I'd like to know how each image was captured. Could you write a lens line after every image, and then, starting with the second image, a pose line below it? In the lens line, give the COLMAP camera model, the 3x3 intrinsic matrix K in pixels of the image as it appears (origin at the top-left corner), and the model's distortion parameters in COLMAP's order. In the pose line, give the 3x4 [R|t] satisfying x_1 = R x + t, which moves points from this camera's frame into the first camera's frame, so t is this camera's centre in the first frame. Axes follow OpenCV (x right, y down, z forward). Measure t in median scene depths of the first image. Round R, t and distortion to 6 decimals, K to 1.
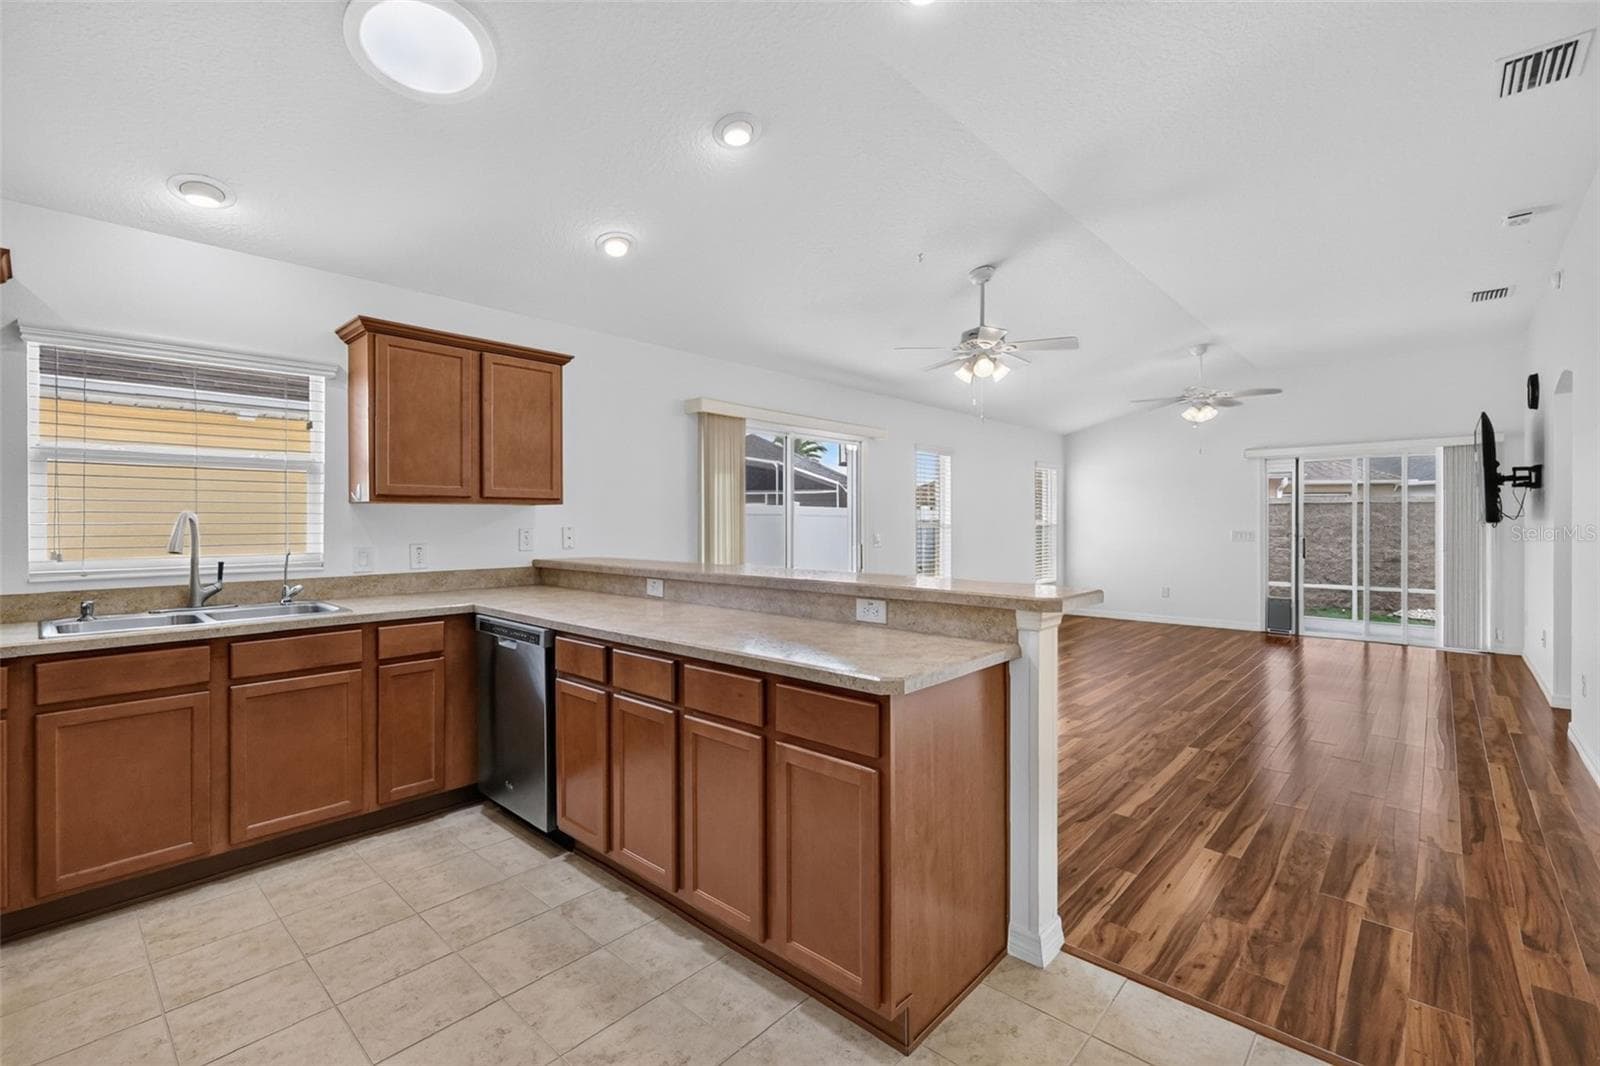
lens RADIAL K [[702.0, 0, 808.1], [0, 702.0, 521.4], [0, 0, 1]] dist [0.005032, 0.000309]
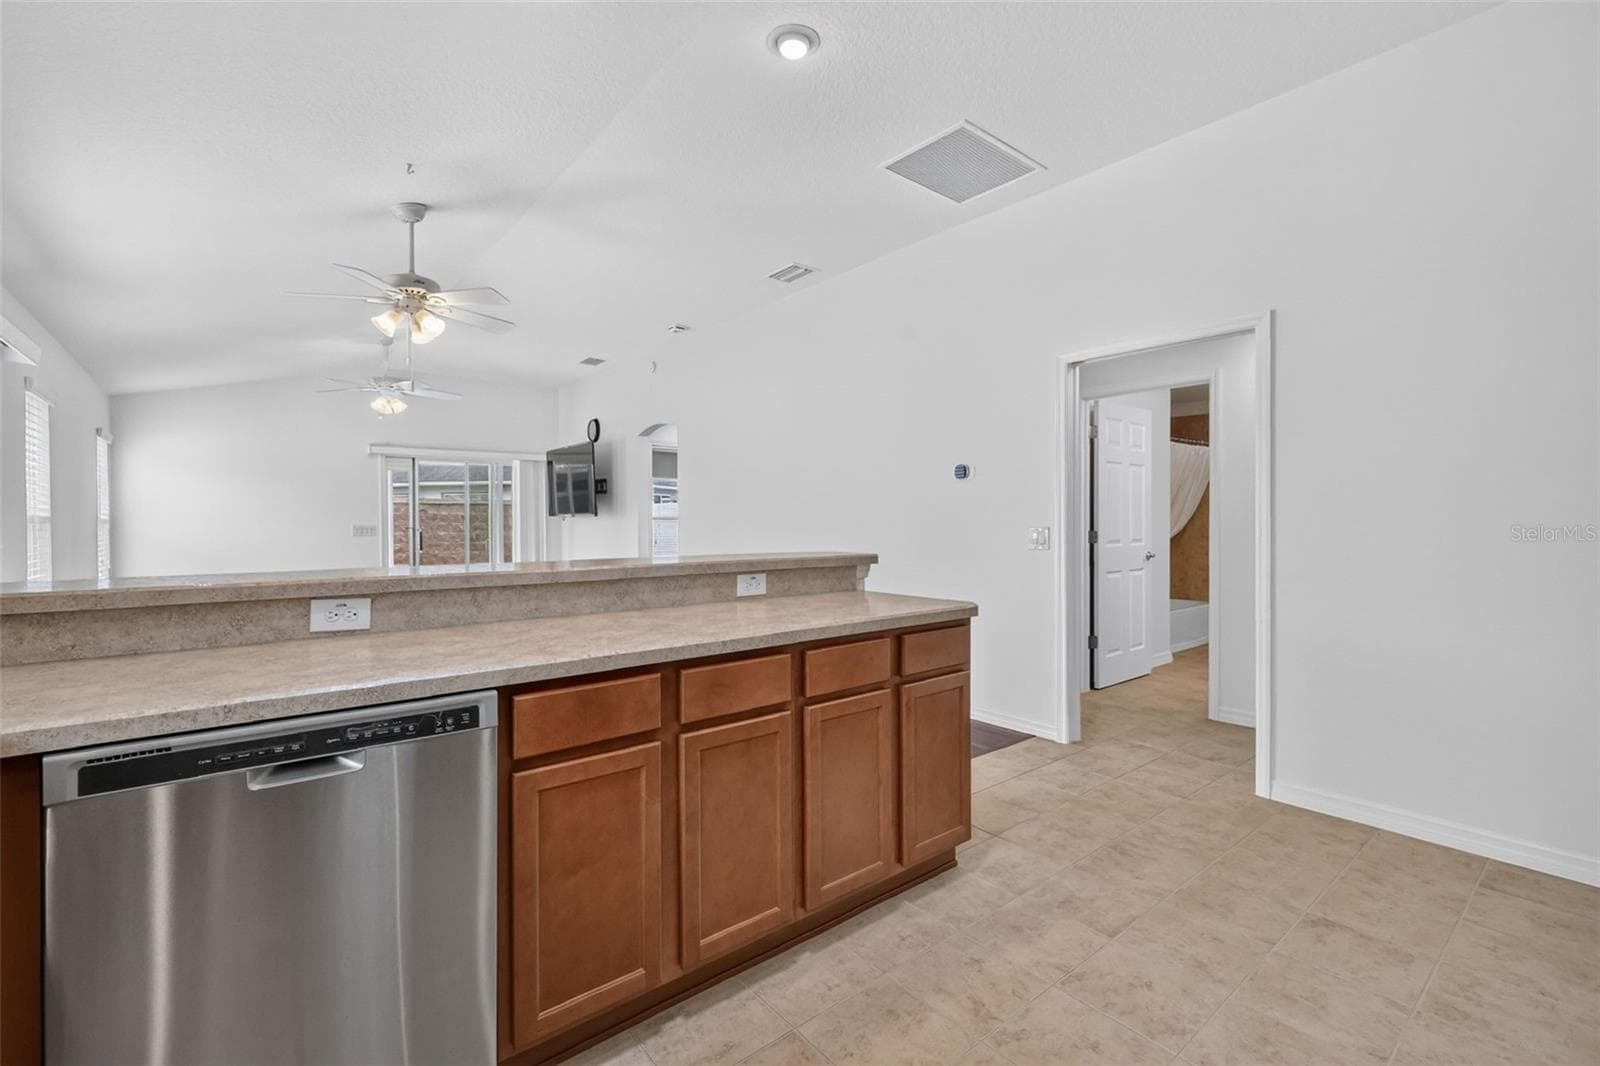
lens RADIAL K [[698.2, 0, 807.5], [0, 698.2, 524.1], [0, 0, 1]] dist [0.007305, -0.000205]
pose [[0.148677, -0.004705, 0.988875, -0.723871], [0.004292, 0.999982, 0.004113, 0.025578], [-0.988877, 0.003633, 0.148694, 0.592640]]
